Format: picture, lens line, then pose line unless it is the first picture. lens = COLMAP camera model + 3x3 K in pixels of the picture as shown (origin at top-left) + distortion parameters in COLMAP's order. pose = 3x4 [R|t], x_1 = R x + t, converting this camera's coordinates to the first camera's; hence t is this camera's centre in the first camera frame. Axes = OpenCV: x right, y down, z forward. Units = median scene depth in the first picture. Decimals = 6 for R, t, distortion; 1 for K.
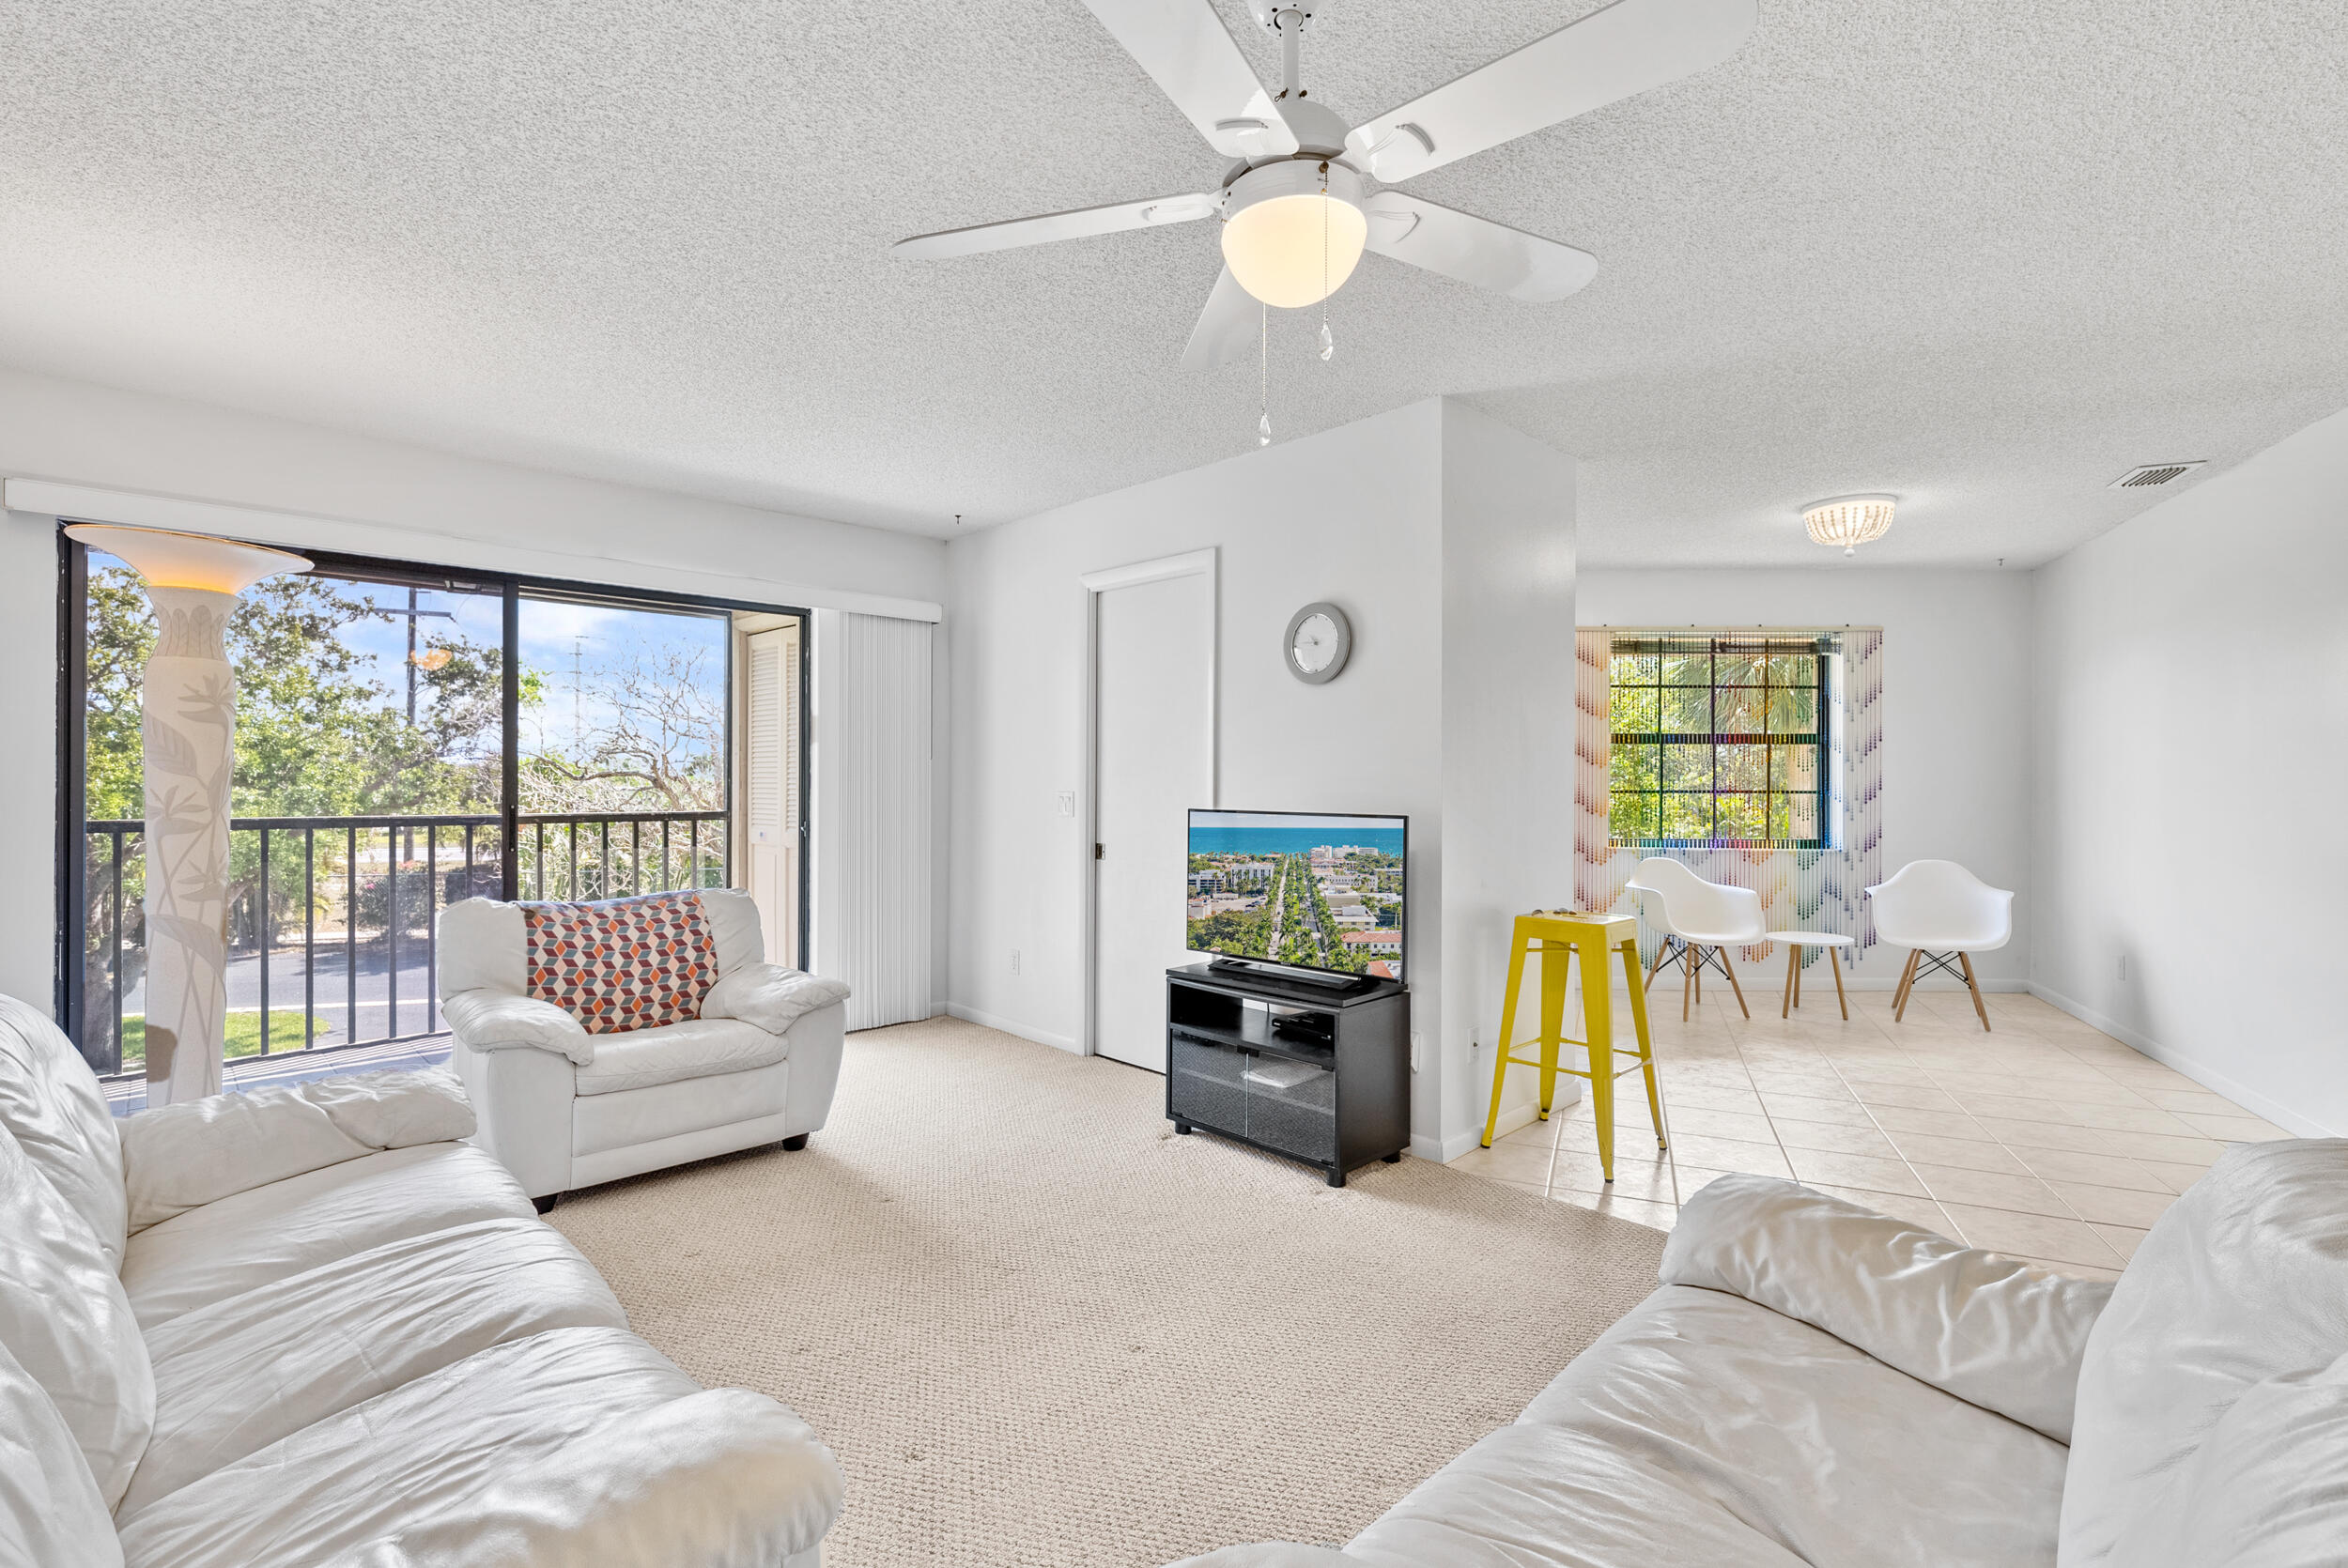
lens RADIAL K [[1046.1, 0, 1174.0], [0, 1046.1, 784.0], [0, 0, 1]] dist [-0.013816, 0.000124]
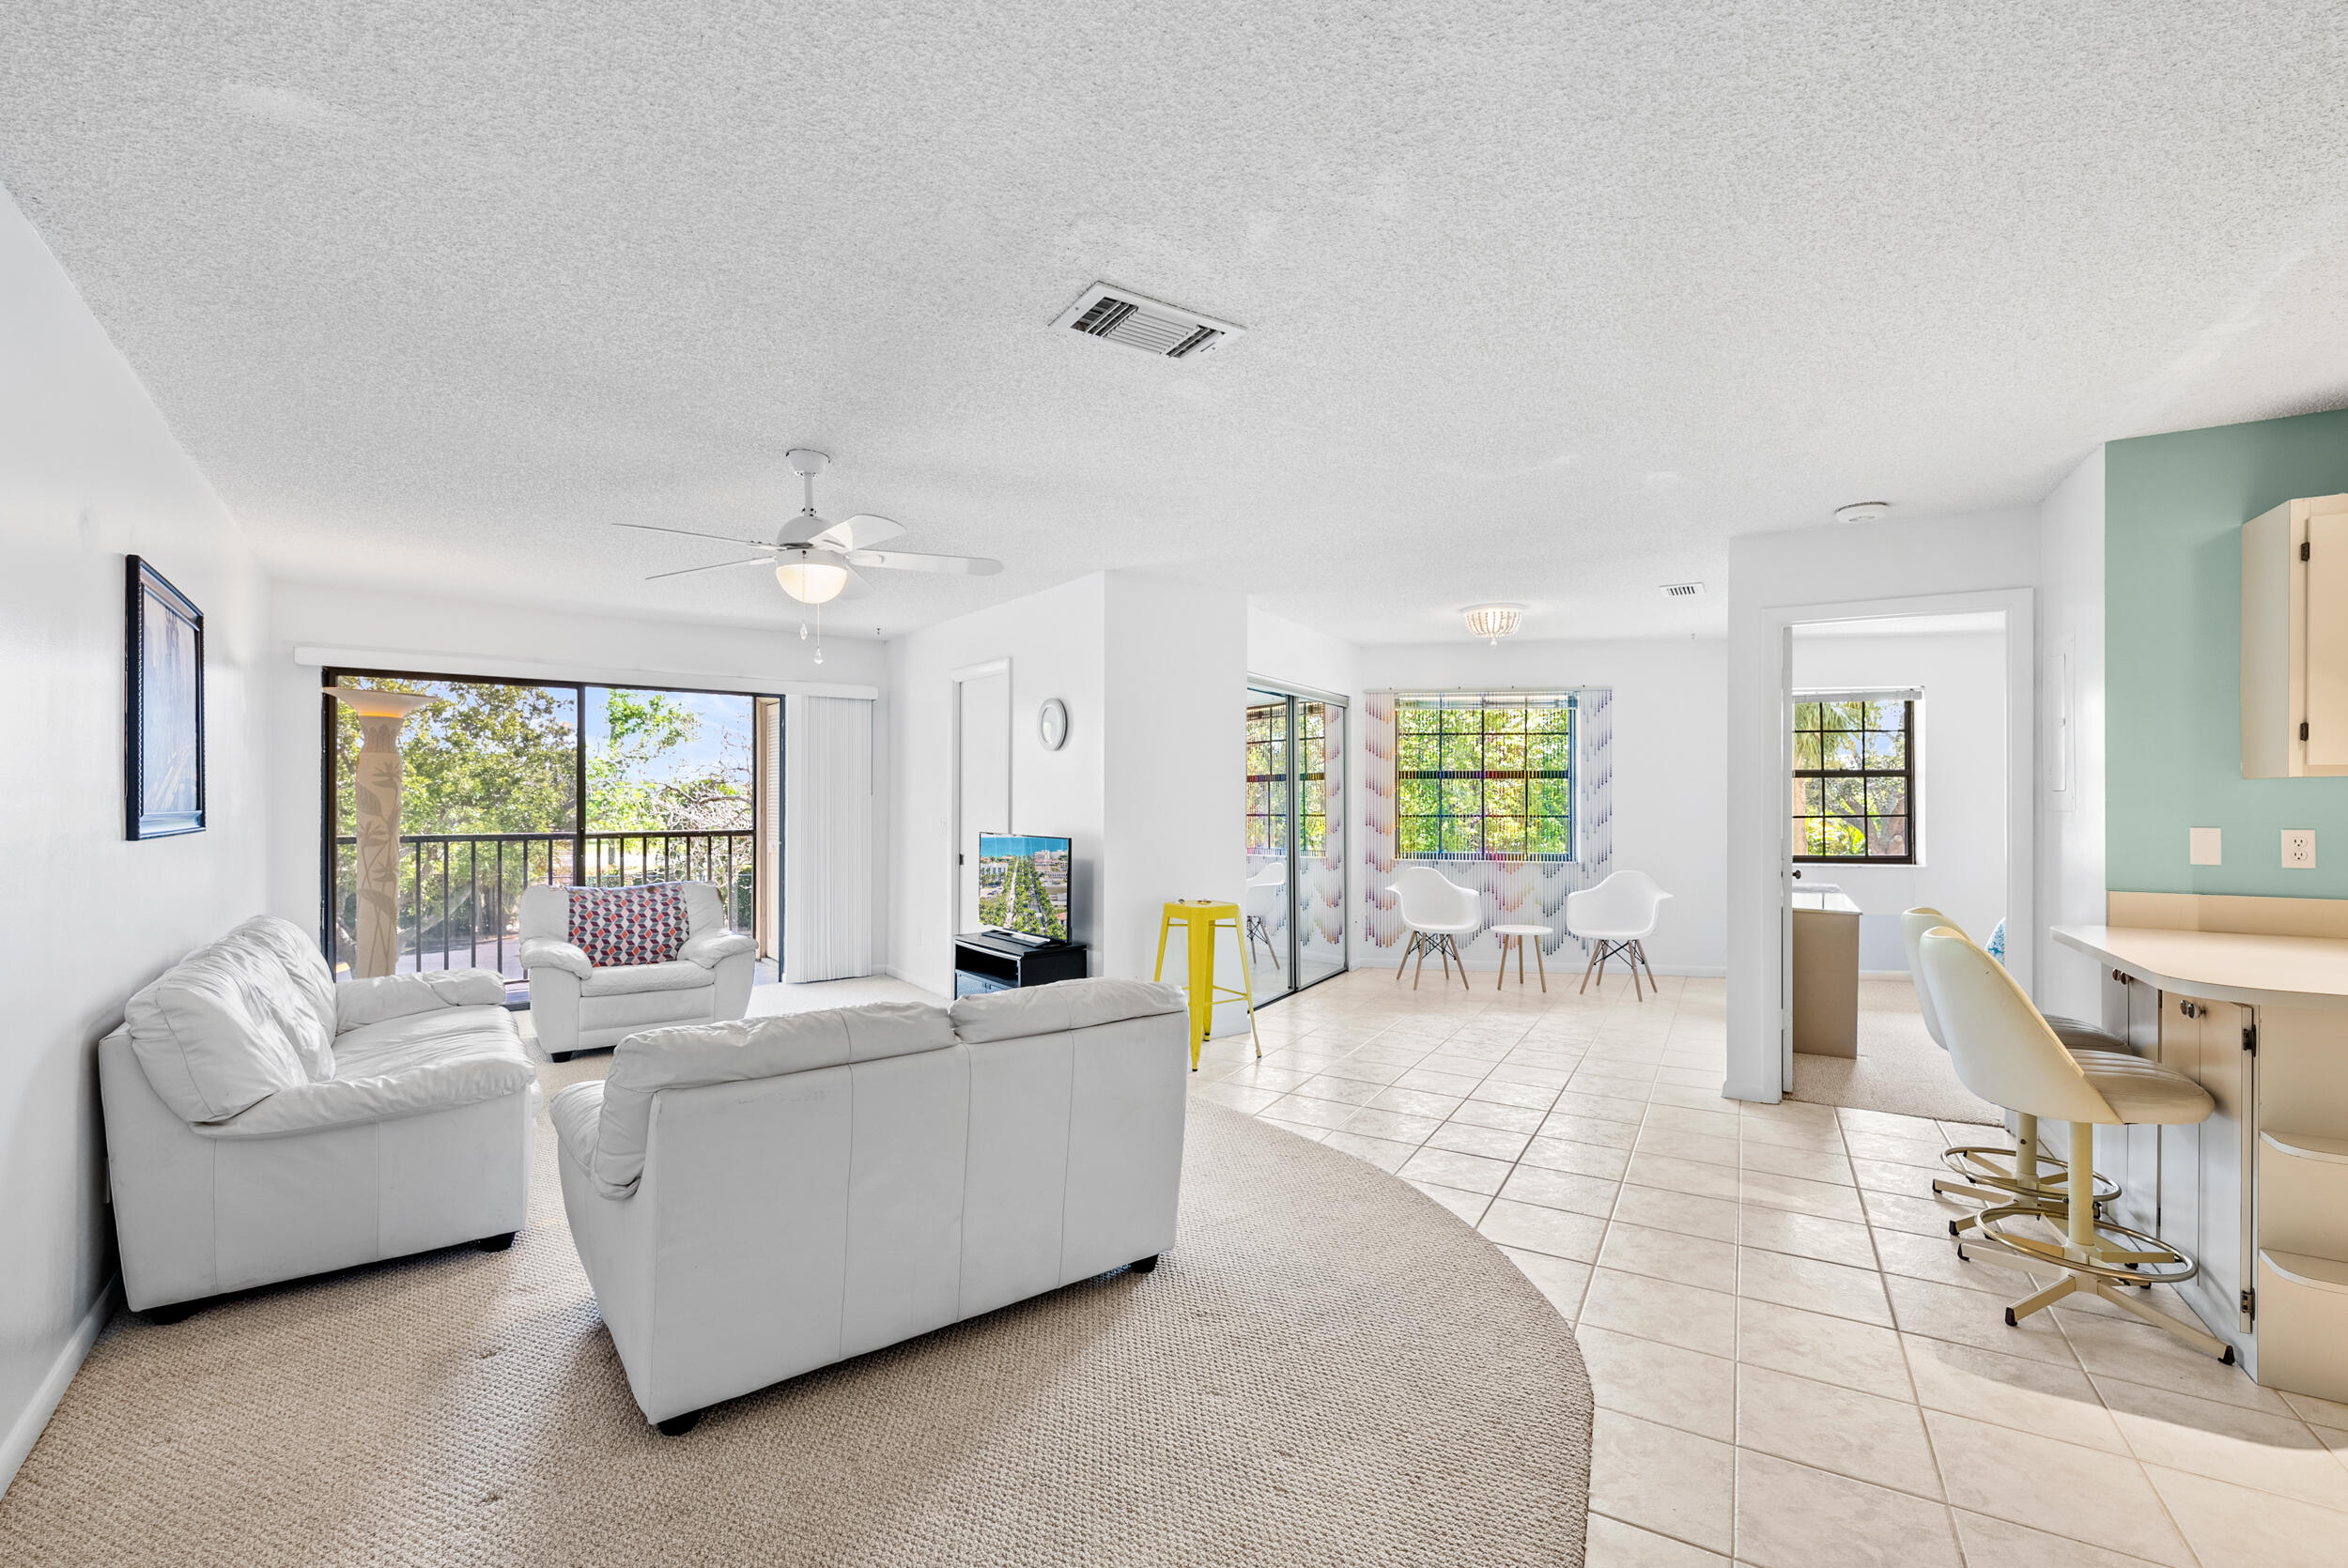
lens RADIAL K [[975.0, 0, 1176.6], [0, 975.0, 796.7], [0, 0, 1]] dist [-0.019670, -0.000020]
pose [[0.993172, -0.001496, -0.116648, 0.479583], [0.001305, 0.999998, -0.001711, -0.025715], [0.116650, 0.001547, 0.993172, -0.392964]]
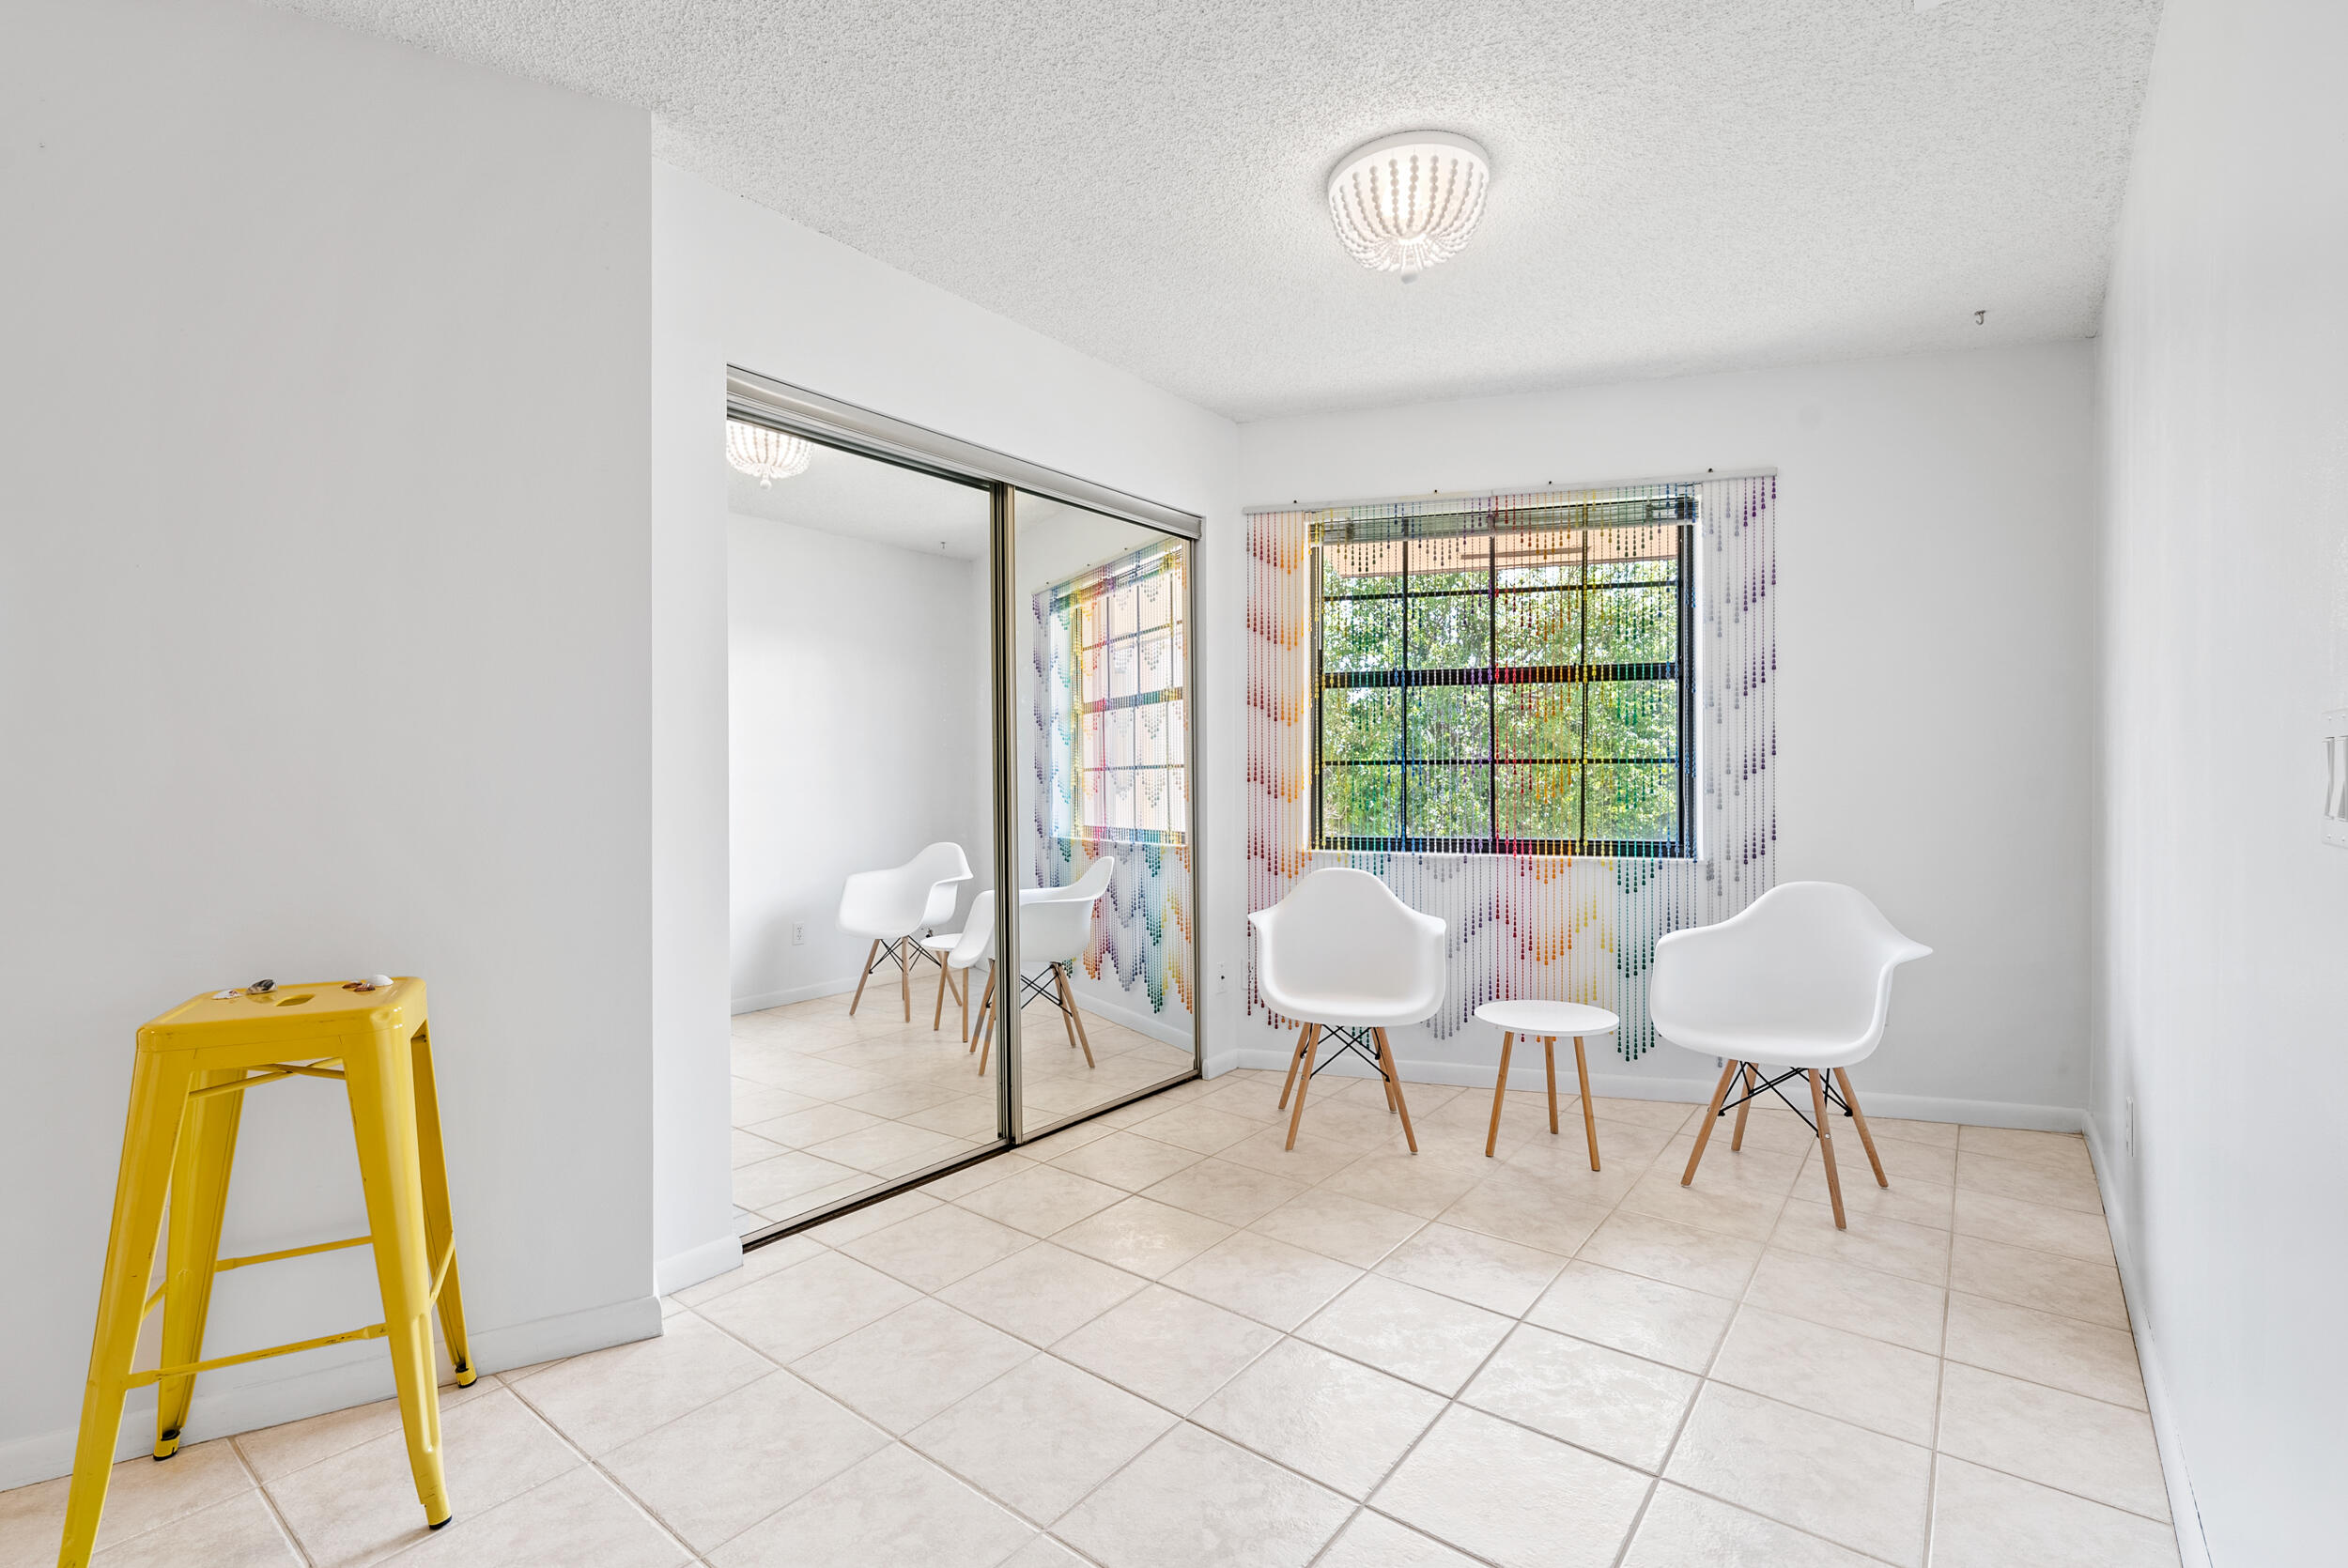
lens RADIAL K [[1046.1, 0, 1174.0], [0, 1046.1, 784.0], [0, 0, 1]] dist [-0.013816, 0.000124]
pose [[0.969083, -0.003119, -0.246717, 0.825402], [0.005524, 0.999944, 0.009058, 0.023436], [0.246675, -0.010141, 0.969045, 0.602670]]
